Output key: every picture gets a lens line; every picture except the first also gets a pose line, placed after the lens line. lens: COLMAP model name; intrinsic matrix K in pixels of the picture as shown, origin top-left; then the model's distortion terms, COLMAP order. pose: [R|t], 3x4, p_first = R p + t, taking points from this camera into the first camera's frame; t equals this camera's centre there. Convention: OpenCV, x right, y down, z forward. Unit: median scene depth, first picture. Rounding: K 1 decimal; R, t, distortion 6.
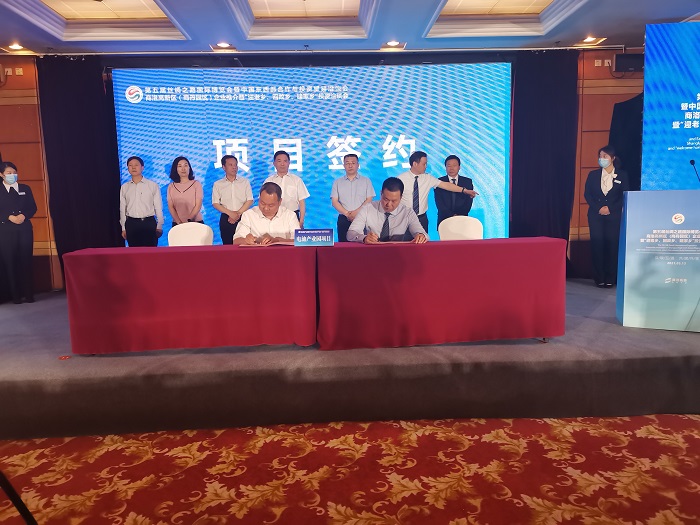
lens RADIAL K [[526.3, 0, 351.5], [0, 526.3, 267.1], [0, 0, 1]] dist [0.050691, -0.055747]
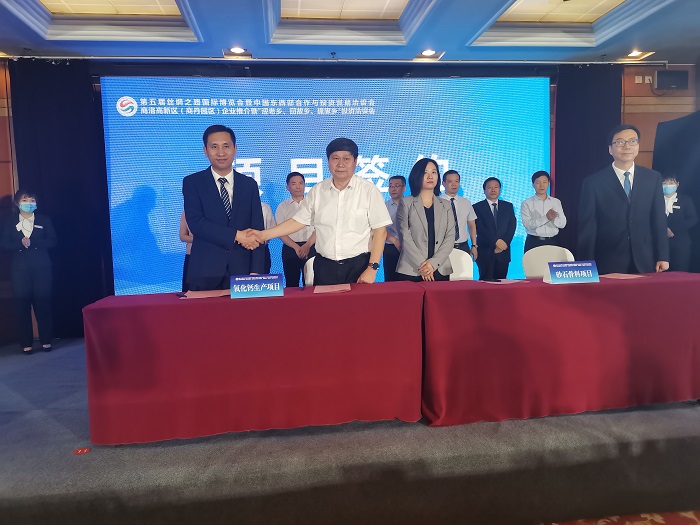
lens RADIAL K [[526.3, 0, 351.4], [0, 526.3, 267.5], [0, 0, 1]] dist [0.050691, -0.055747]
pose [[0.995859, -0.014726, 0.089716, -0.136257], [0.018728, 0.998859, -0.043922, -0.023346], [-0.088967, 0.045421, 0.994998, 0.136798]]
